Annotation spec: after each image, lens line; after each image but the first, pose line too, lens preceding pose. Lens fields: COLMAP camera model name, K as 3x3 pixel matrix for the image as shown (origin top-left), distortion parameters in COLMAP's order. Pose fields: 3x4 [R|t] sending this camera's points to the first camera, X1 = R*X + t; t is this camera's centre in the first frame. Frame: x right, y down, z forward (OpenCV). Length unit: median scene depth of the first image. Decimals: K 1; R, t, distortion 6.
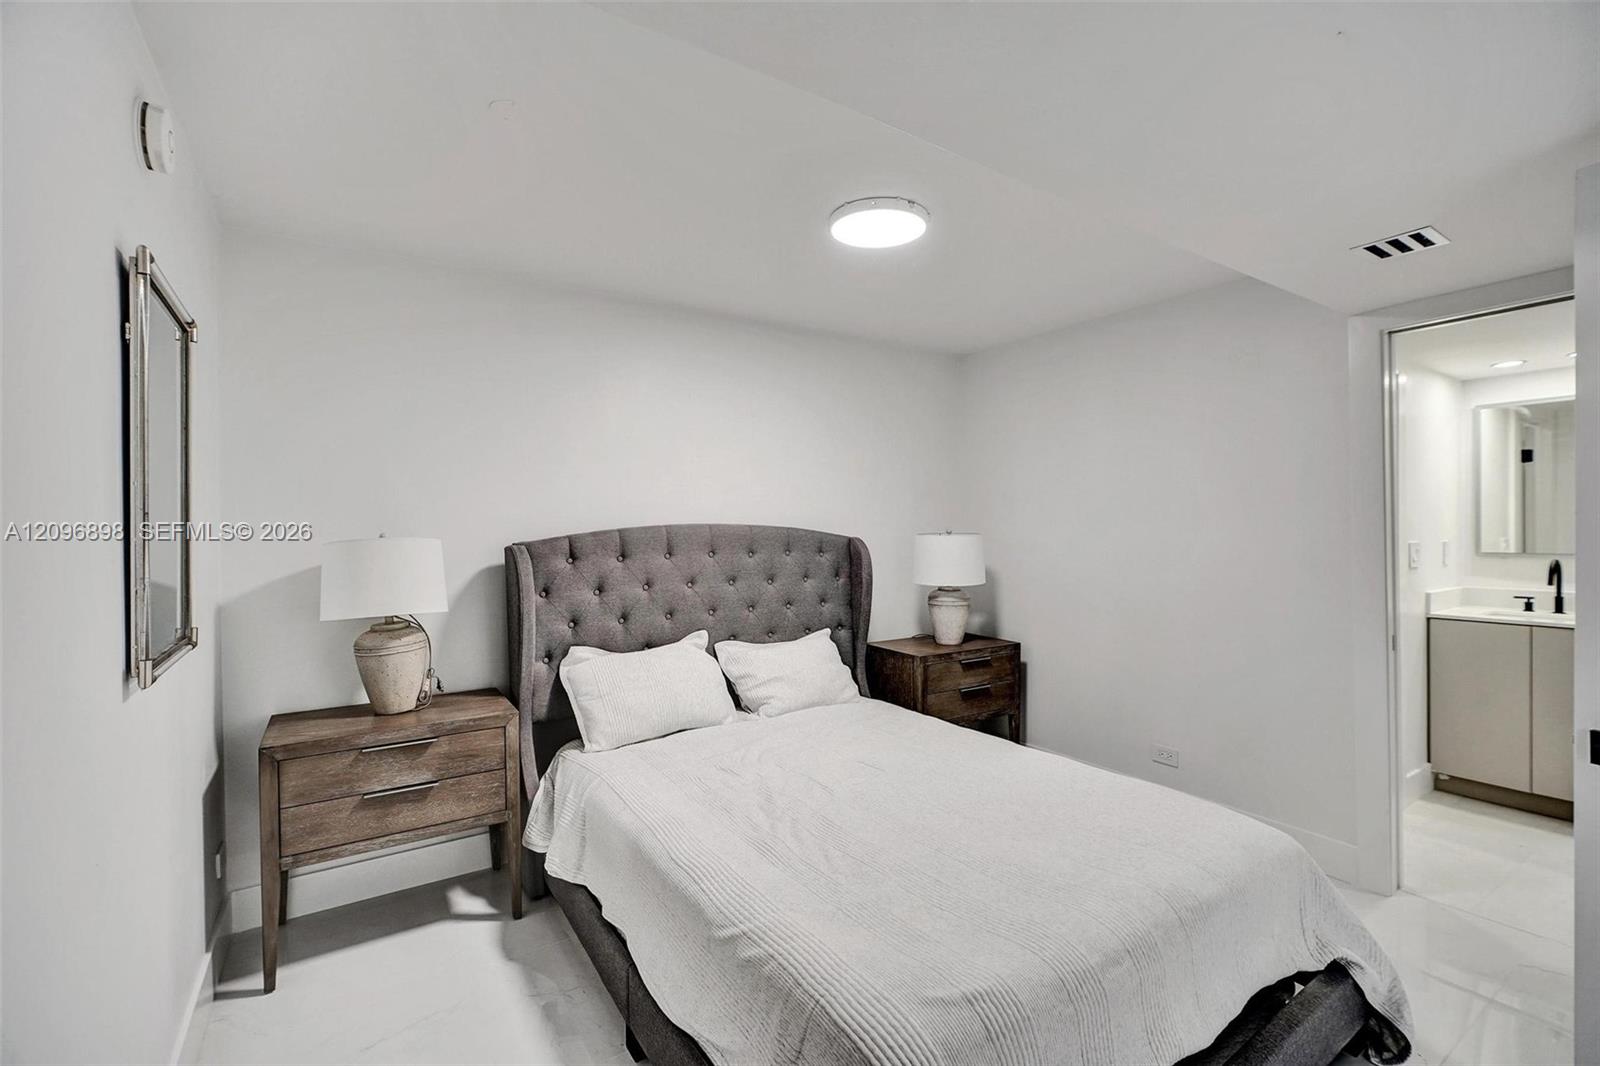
lens RADIAL K [[720.0, 0, 803.8], [0, 720.0, 532.1], [0, 0, 1]] dist [-0.012847, 0.006191]
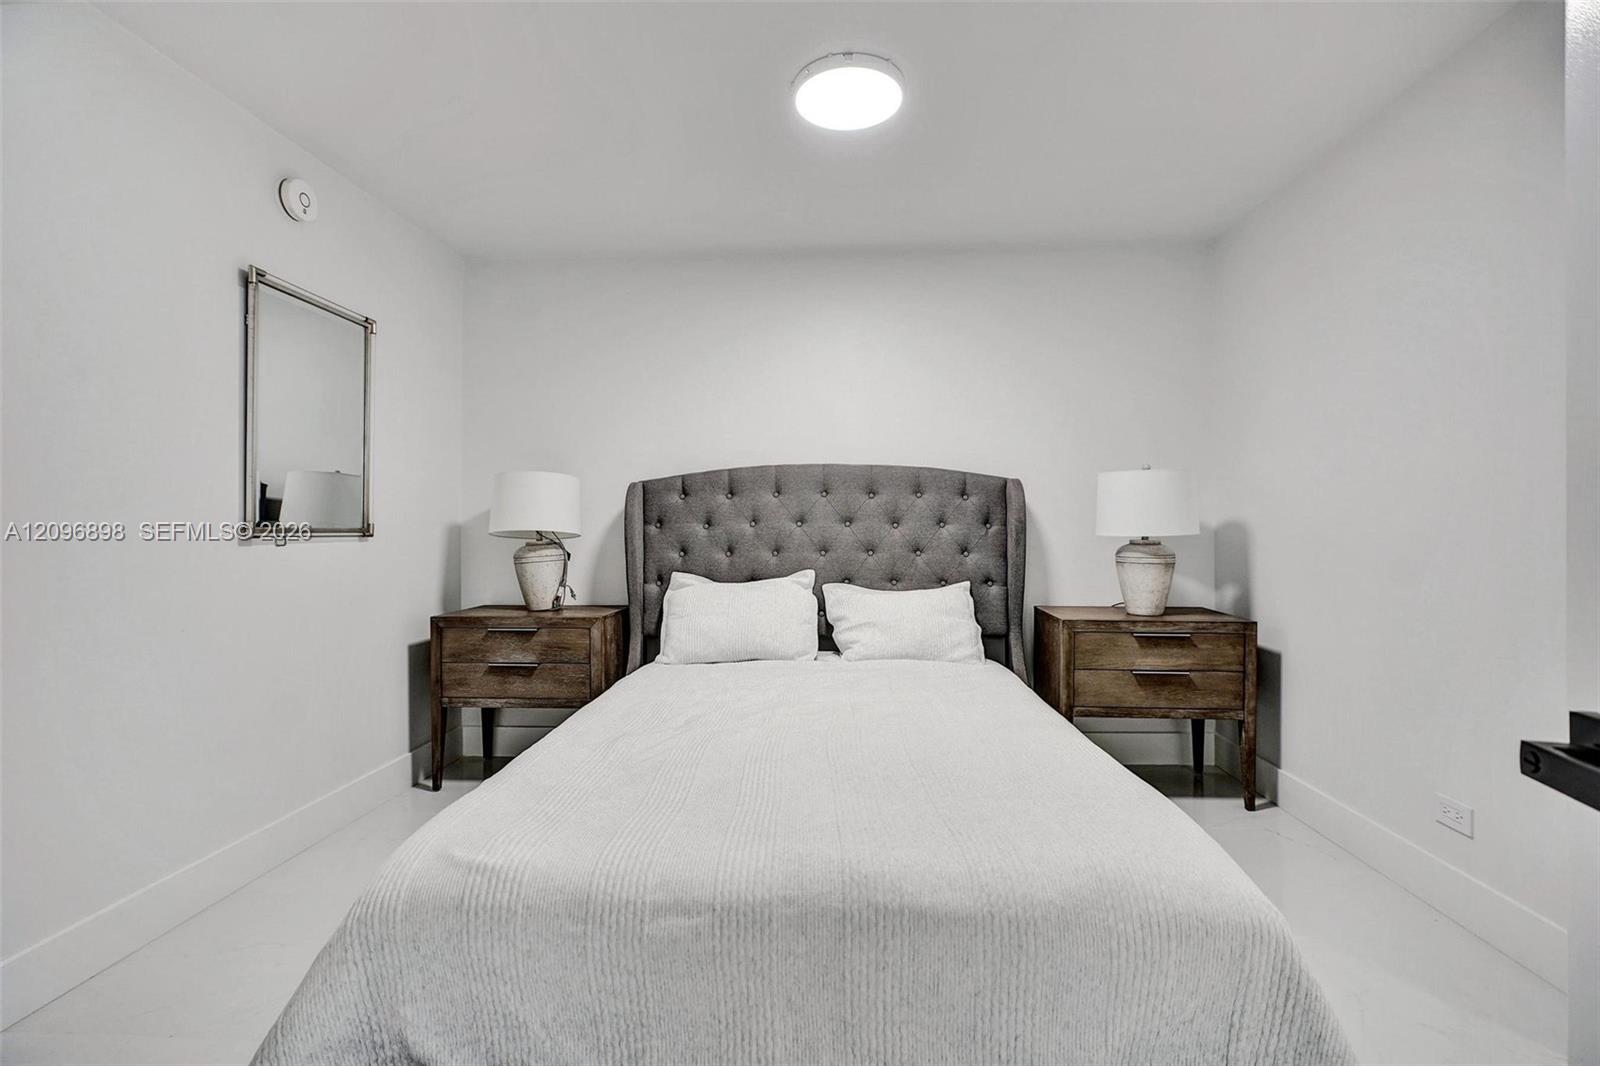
lens RADIAL K [[720.0, 0, 799.3], [0, 720.0, 524.9], [0, 0, 1]] dist [-0.012847, 0.006191]
pose [[0.798864, 0.002564, -0.601507, 0.445573], [-0.007637, 0.999954, -0.005881, 0.080907], [0.601464, 0.009291, 0.798846, 0.198075]]
